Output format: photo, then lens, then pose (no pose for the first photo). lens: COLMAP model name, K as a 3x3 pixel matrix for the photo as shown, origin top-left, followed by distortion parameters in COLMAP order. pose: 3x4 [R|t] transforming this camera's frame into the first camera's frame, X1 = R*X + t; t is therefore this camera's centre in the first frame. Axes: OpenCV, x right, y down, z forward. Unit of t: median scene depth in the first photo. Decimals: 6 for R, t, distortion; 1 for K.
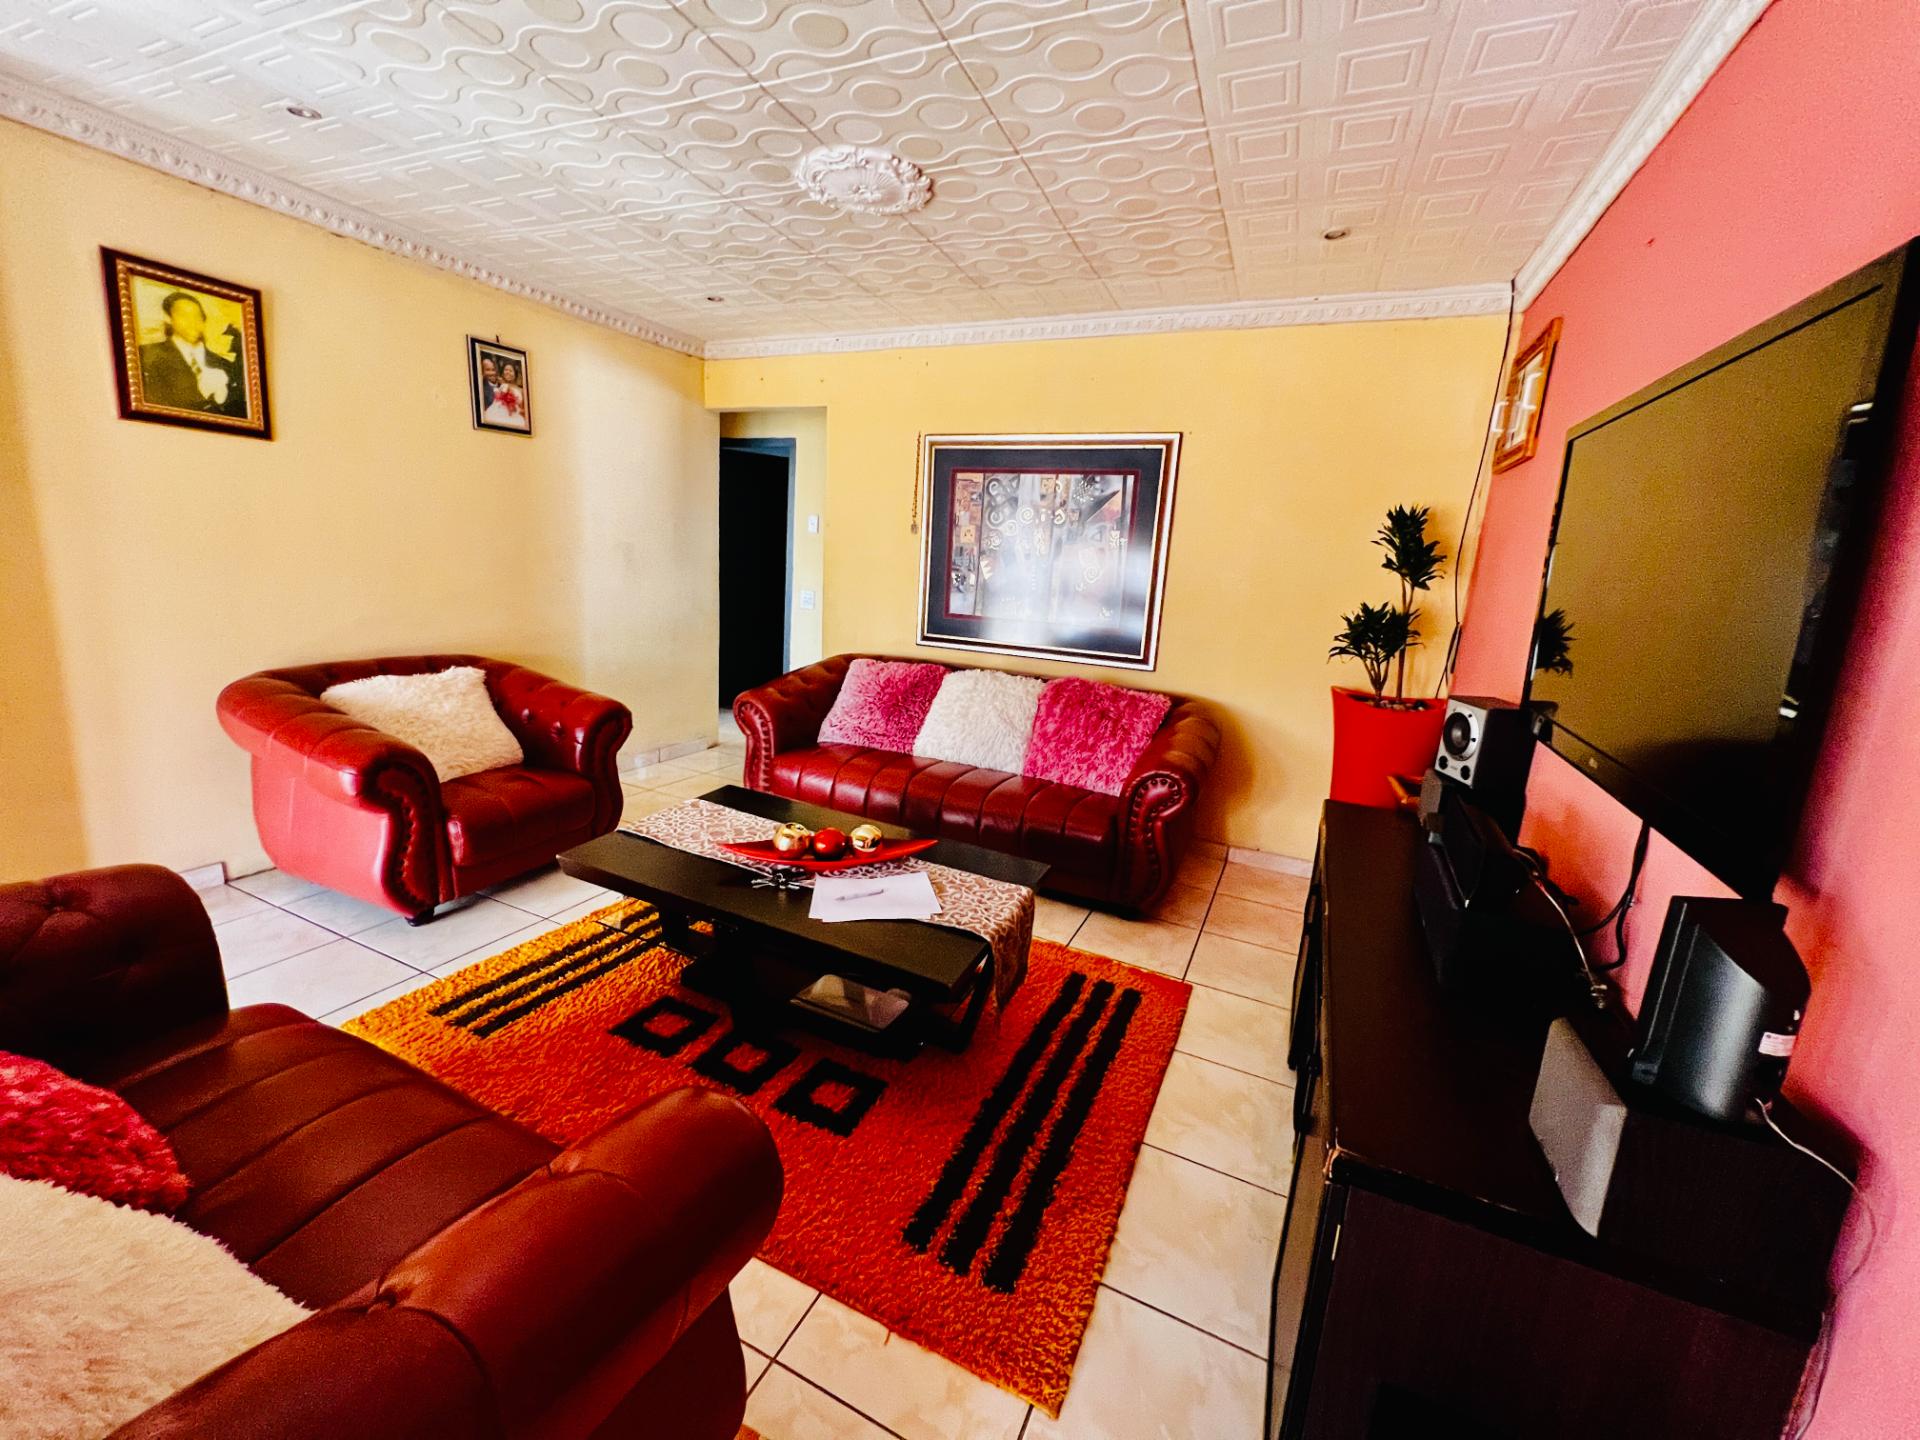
lens RADIAL K [[767.4, 0, 957.5], [0, 767.4, 720.1], [0, 0, 1]] dist [-0.003431, 0.000746]
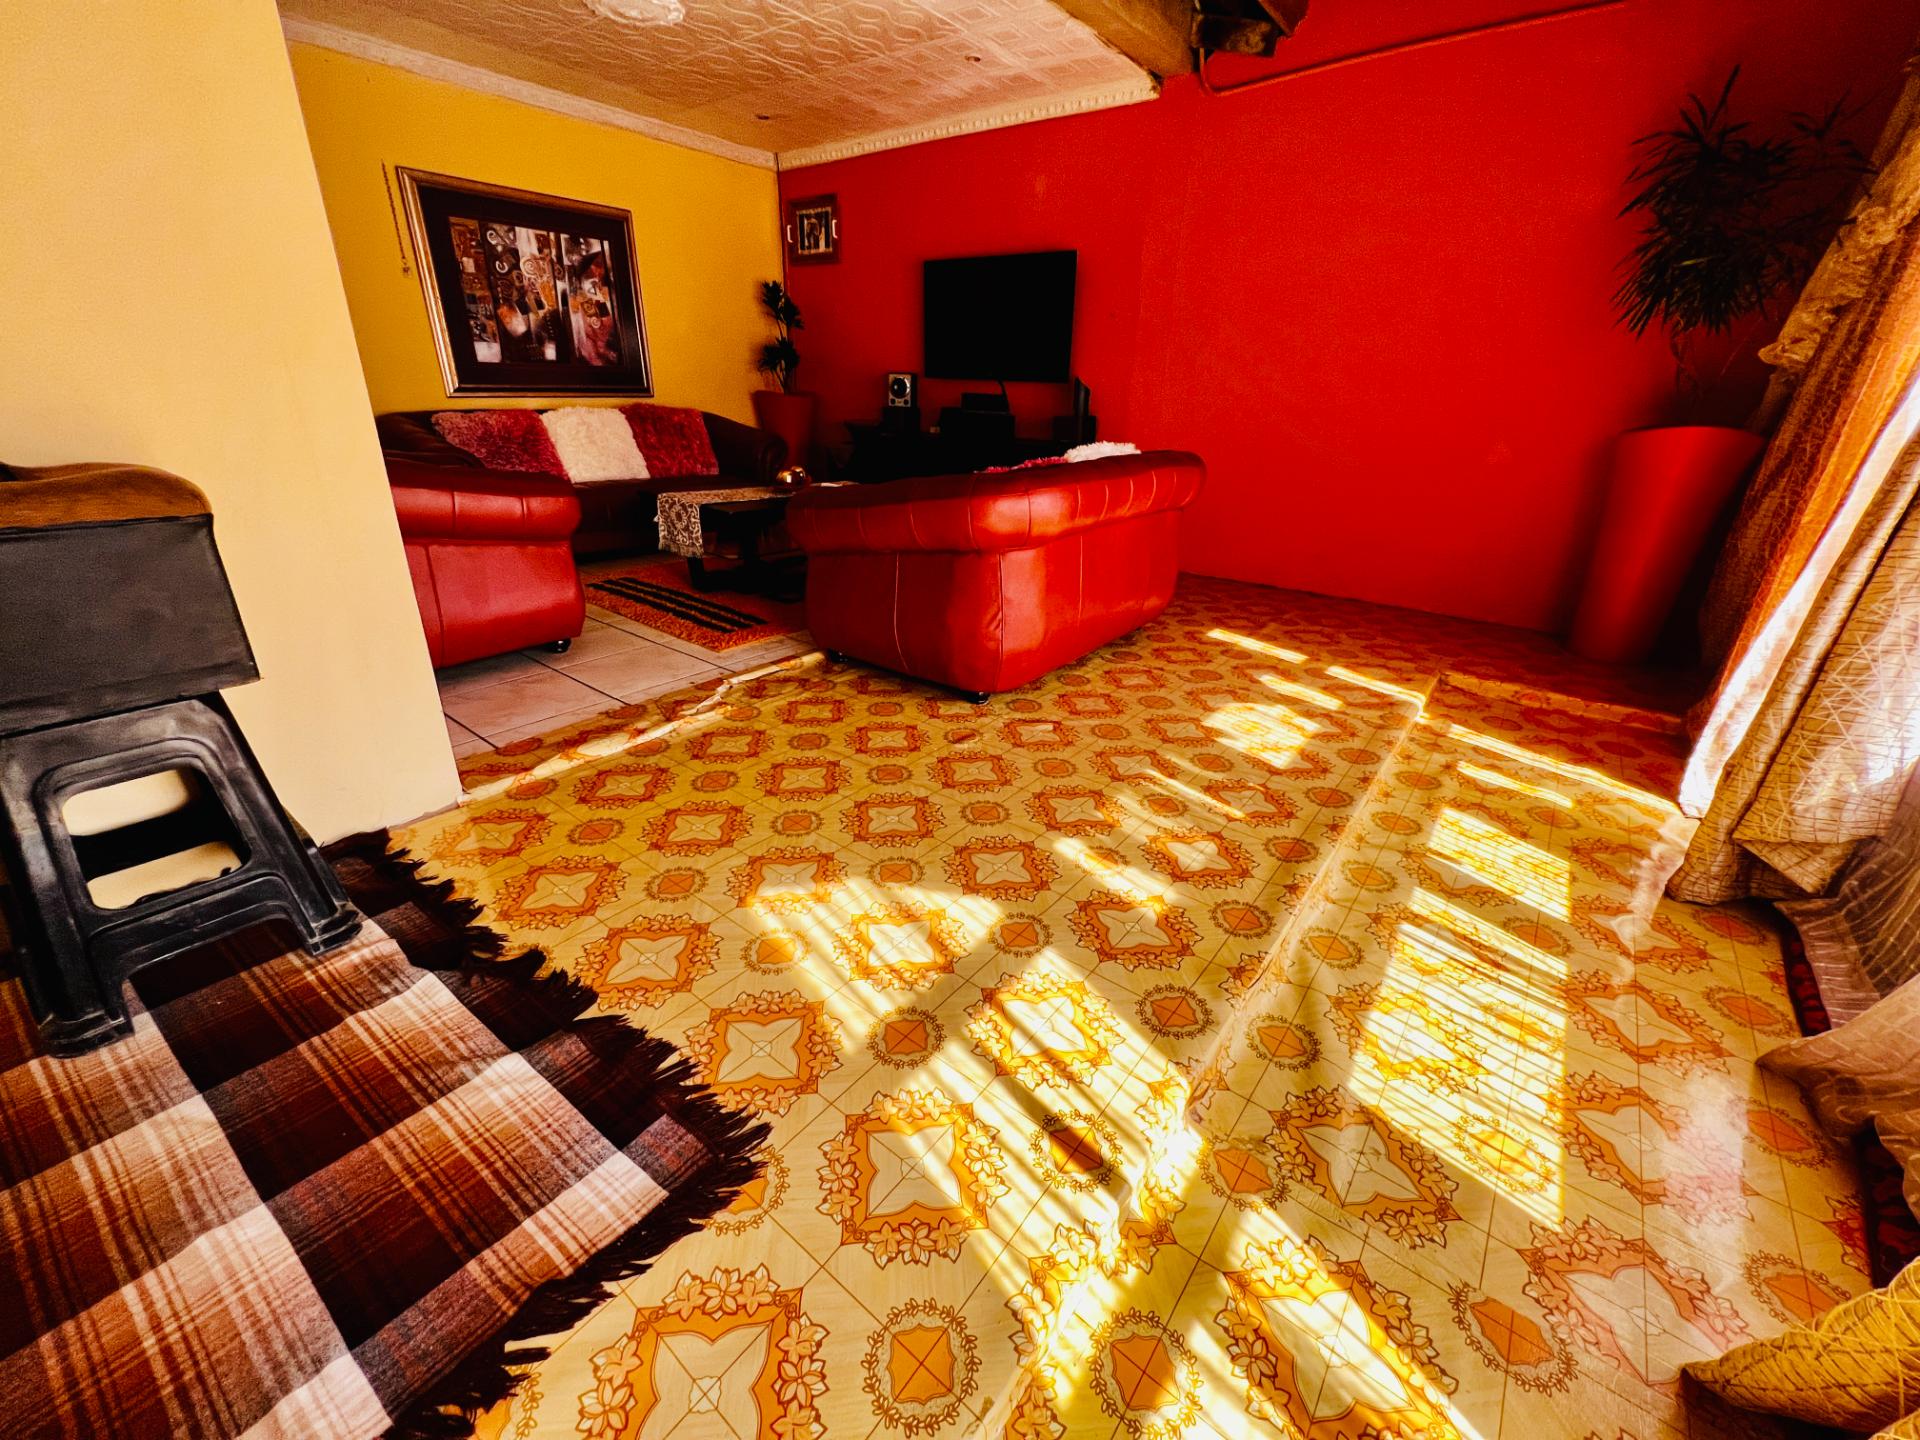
lens RADIAL K [[767.4, 0, 957.5], [0, 767.4, 720.1], [0, 0, 1]] dist [-0.003431, 0.000746]
pose [[0.226529, -0.440845, 0.868528, -1.454017], [0.194375, 0.894233, 0.403195, 0.012329], [-0.954412, 0.077484, 0.288259, 0.113967]]
